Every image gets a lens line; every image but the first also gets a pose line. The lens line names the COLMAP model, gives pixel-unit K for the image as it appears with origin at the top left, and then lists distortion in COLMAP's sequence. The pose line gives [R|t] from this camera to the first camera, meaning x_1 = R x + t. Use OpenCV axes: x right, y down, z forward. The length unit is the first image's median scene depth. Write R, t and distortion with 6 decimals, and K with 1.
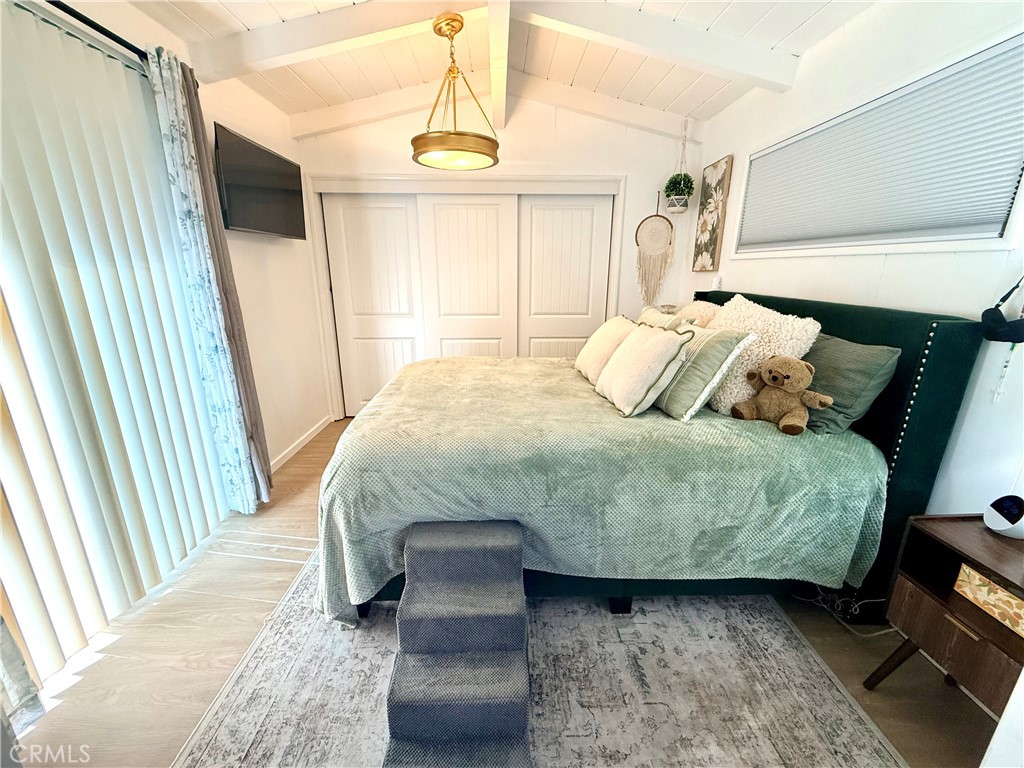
lens RADIAL K [[412.1, 0, 509.1], [0, 412.1, 384.6], [0, 0, 1]] dist [0.003149, -0.000554]
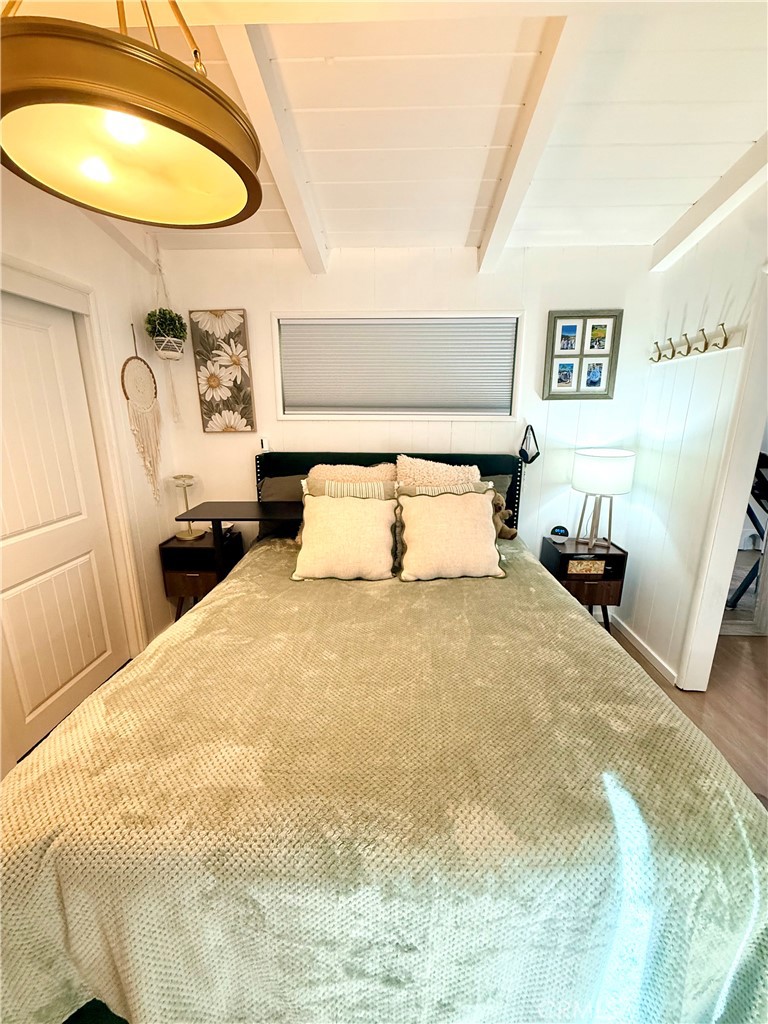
lens RADIAL K [[412.1, 0, 384.6], [0, 412.1, 510.9], [0, 0, 1]] dist [0.003149, -0.000554]
pose [[0.055108, -0.241533, 0.968827, -0.427575], [0.267192, 0.938482, 0.218770, -0.232090], [-0.962066, 0.246806, 0.116253, 0.652859]]
